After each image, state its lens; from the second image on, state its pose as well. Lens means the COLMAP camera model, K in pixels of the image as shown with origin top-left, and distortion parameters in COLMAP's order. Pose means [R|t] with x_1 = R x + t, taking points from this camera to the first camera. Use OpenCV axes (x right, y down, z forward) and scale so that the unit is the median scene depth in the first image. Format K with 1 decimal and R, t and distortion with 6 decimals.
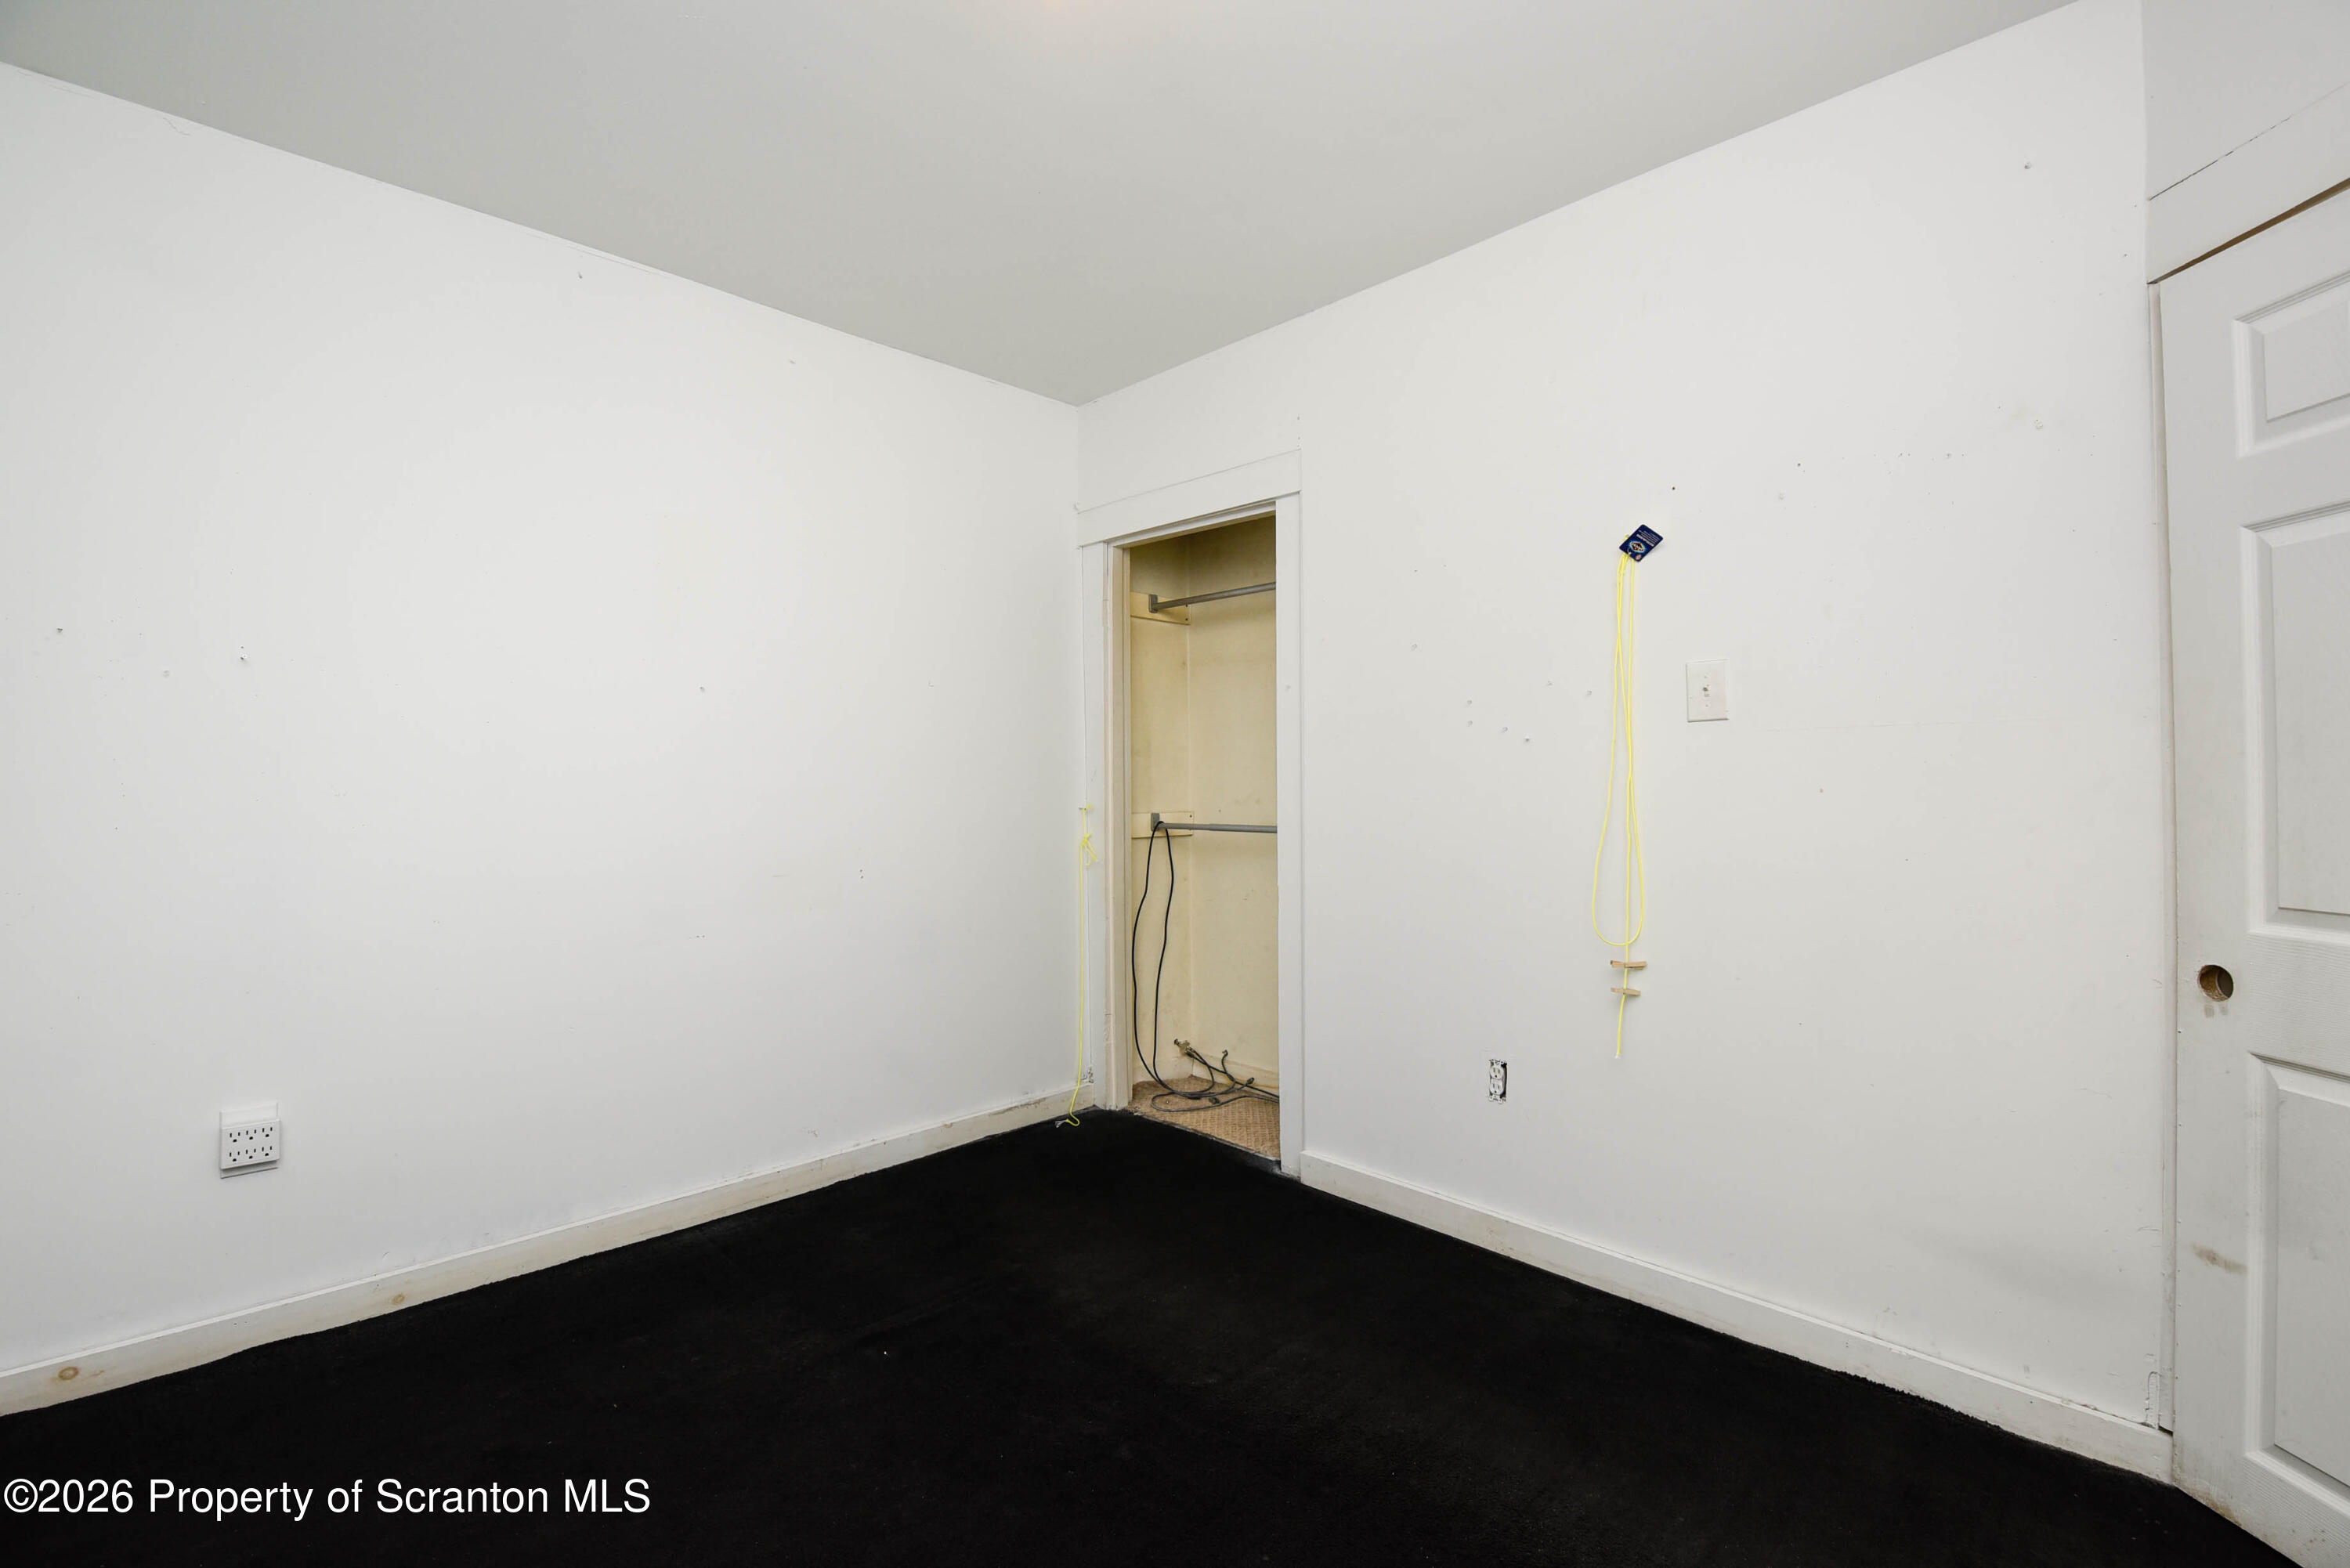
lens RADIAL K [[1005.0, 0, 1173.4], [0, 1005.0, 774.2], [0, 0, 1]] dist [-0.027818, -0.000623]
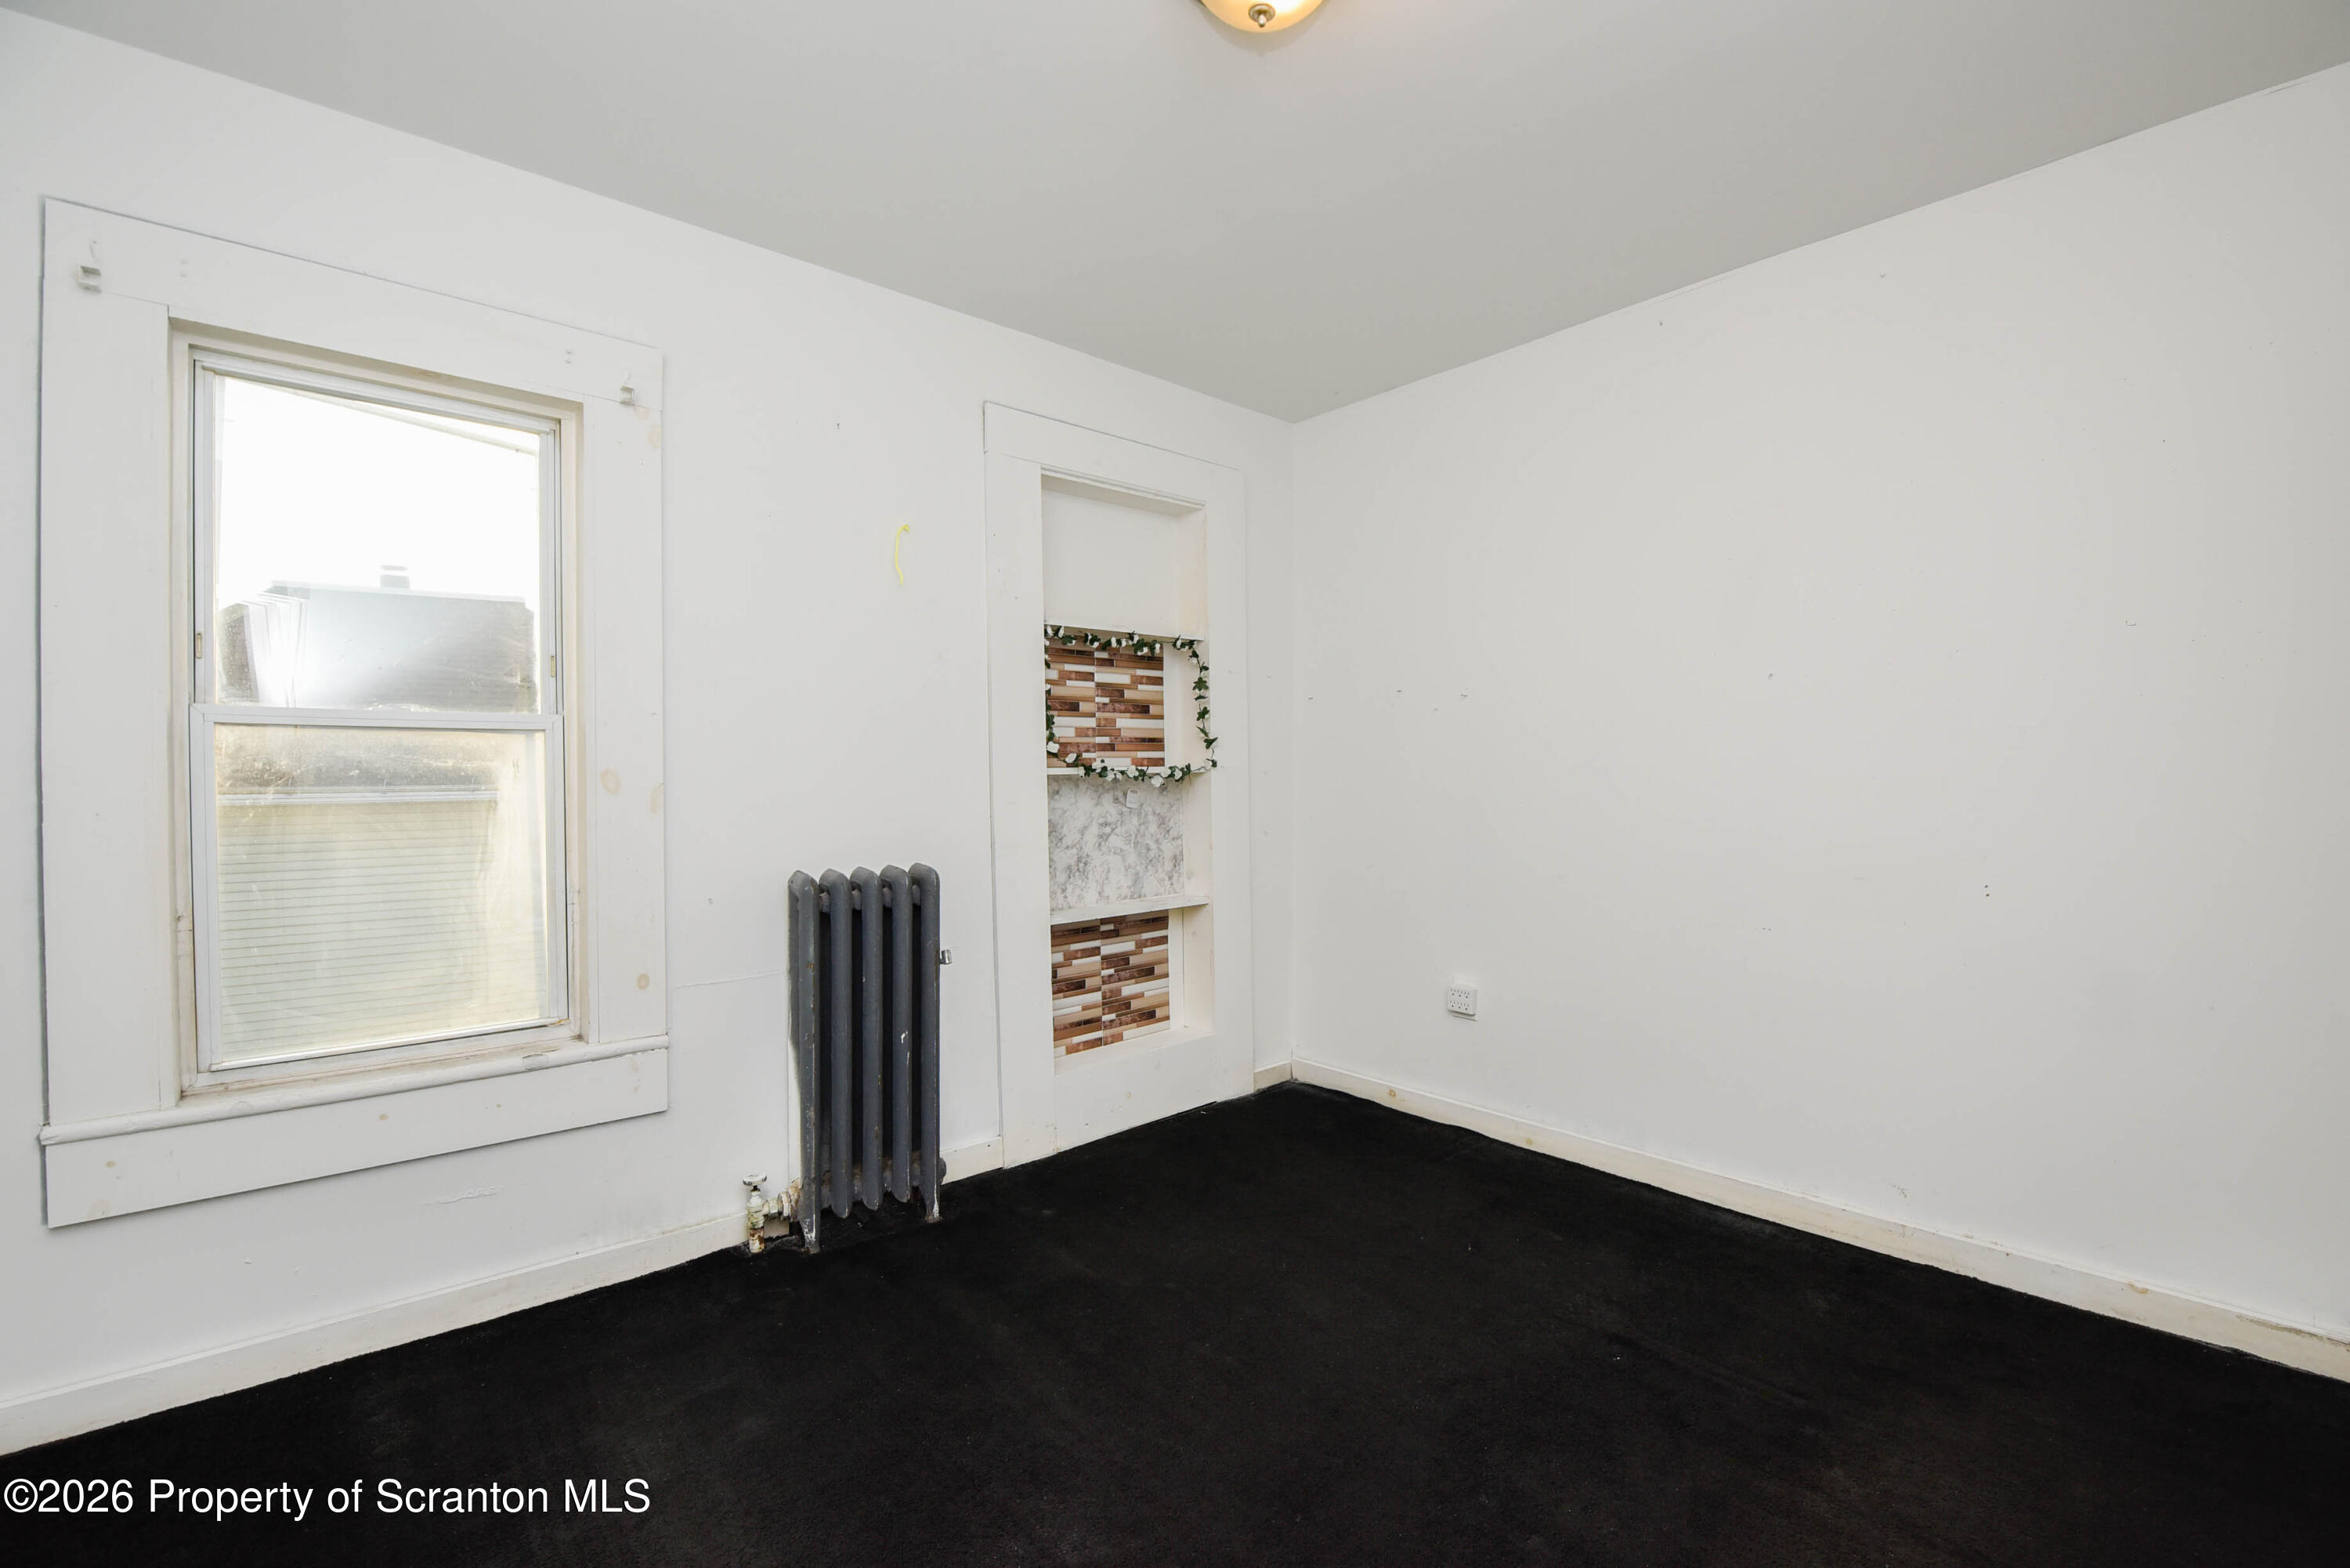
lens RADIAL K [[988.1, 0, 1175.0], [0, 988.1, 784.0], [0, 0, 1]] dist [-0.029663, -0.000231]
pose [[-0.075840, 0.006494, -0.997099, 0.509026], [0.013739, 0.999891, 0.005467, 0.006103], [0.997025, -0.013284, -0.075921, 0.476321]]
